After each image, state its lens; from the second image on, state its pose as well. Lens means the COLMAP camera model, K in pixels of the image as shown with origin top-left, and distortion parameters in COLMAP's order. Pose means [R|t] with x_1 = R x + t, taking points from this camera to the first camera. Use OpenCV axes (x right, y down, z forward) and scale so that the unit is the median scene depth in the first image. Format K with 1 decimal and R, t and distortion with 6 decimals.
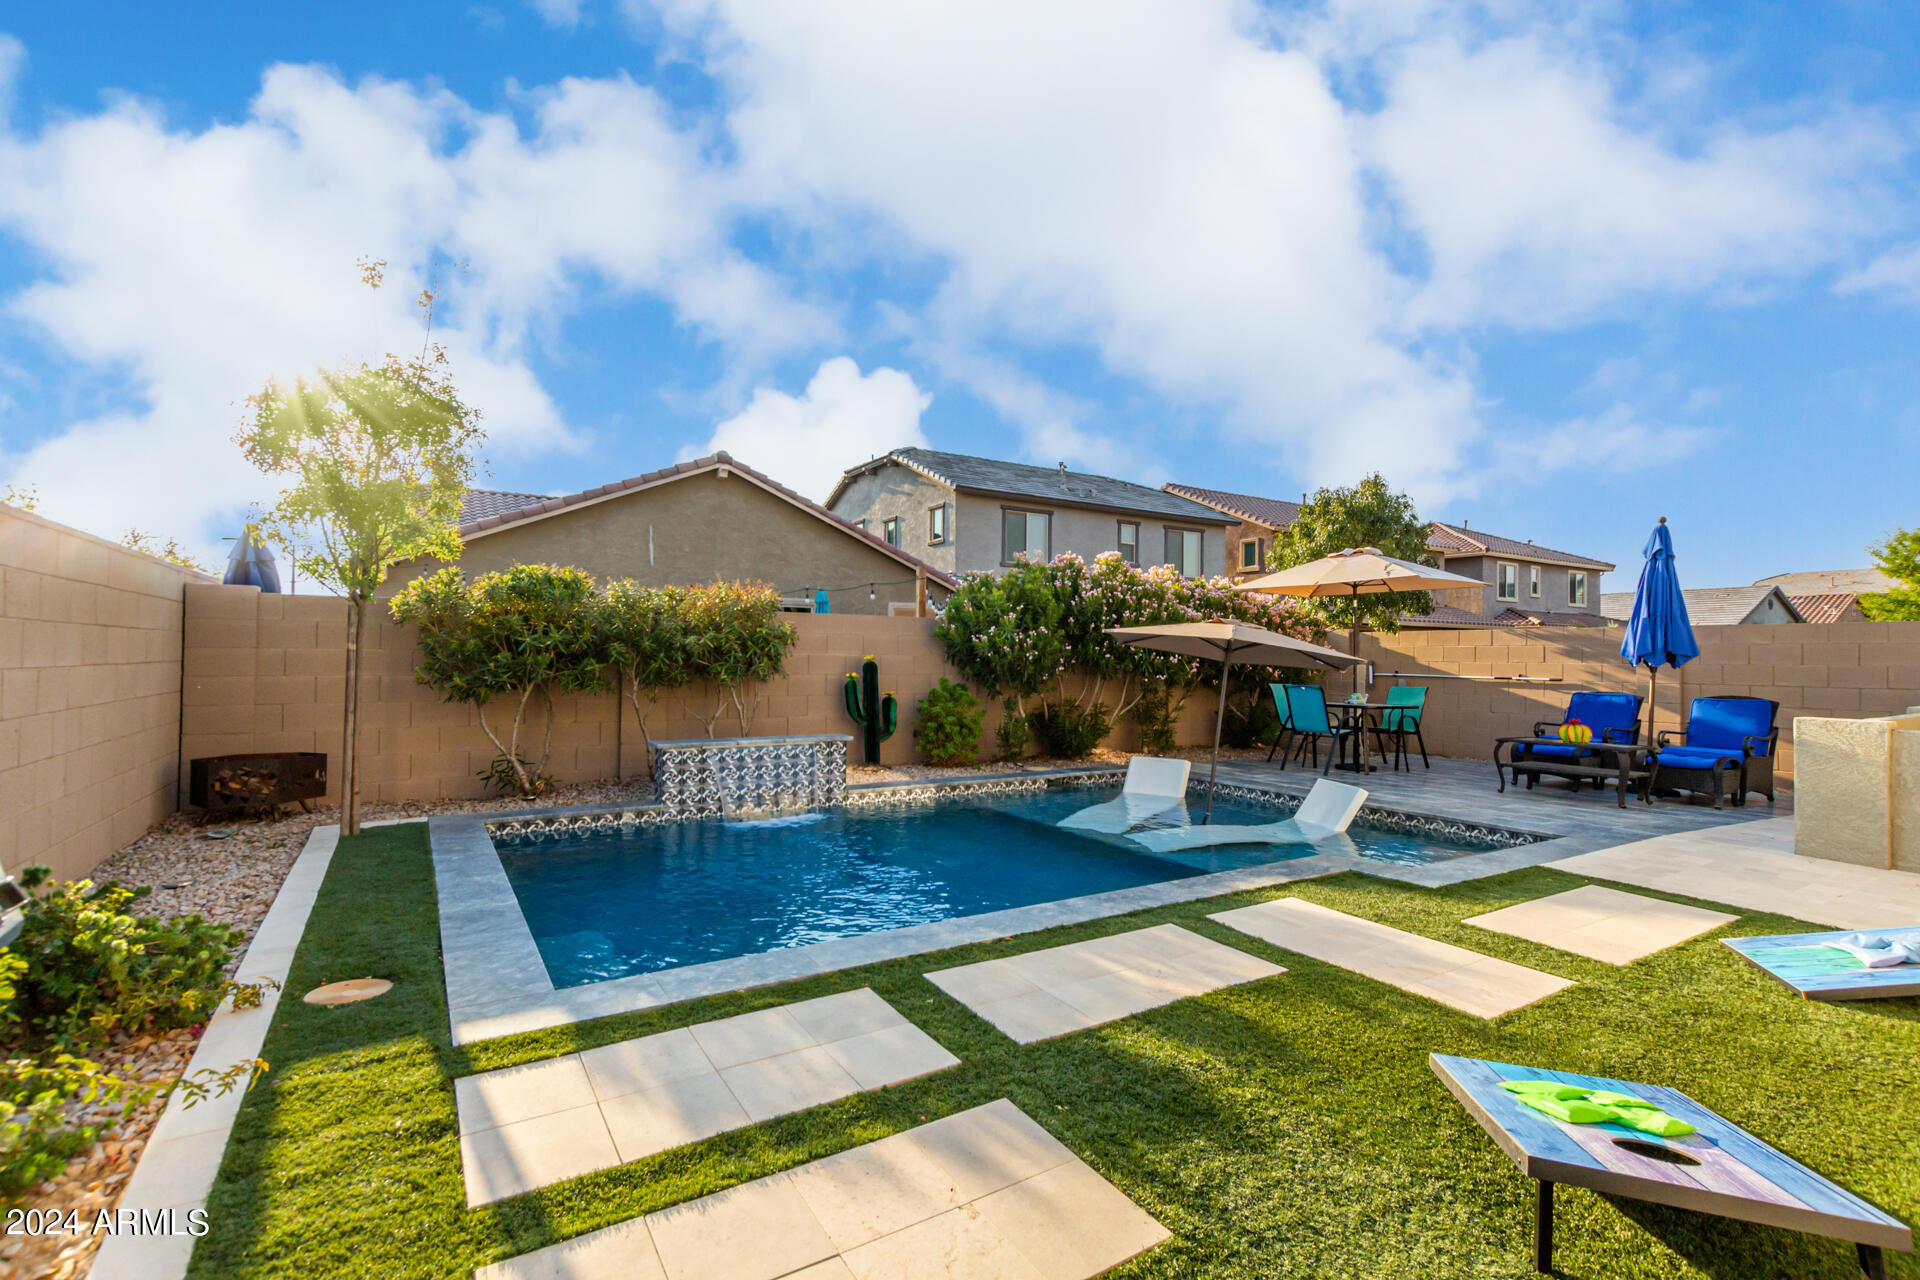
lens RADIAL K [[881.1, 0, 960.2], [0, 881.1, 644.9], [0, 0, 1]] dist [-0.001900, -0.000585]
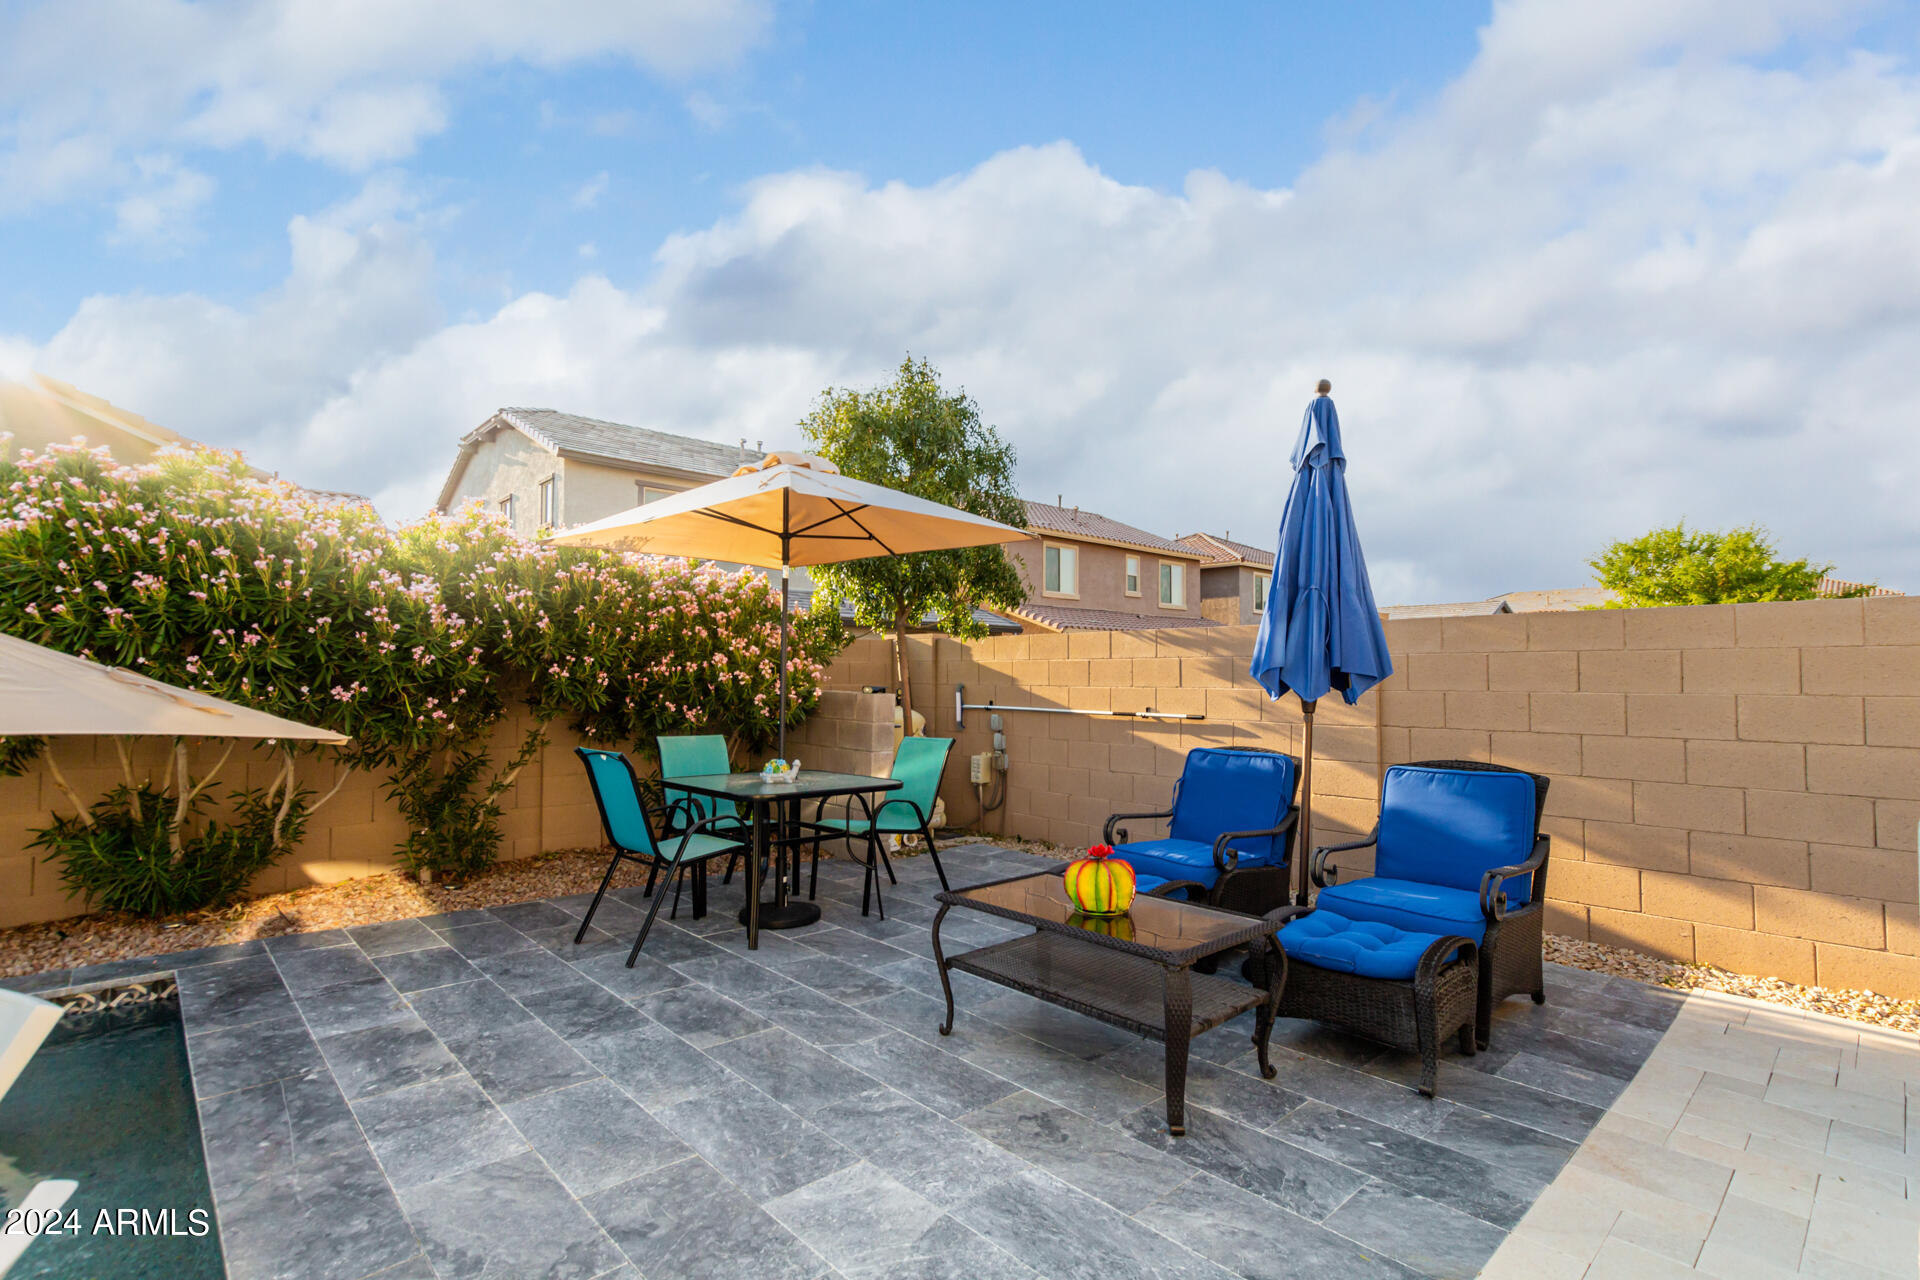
lens RADIAL K [[895.7, 0, 963.9], [0, 895.7, 647.4], [0, 0, 1]] dist [-0.000018, 0.000050]
pose [[0.978885, -0.002384, 0.204397, 0.389133], [0.006043, 0.999832, -0.017277, 0.003344], [-0.204322, 0.018148, 0.978736, 0.436055]]
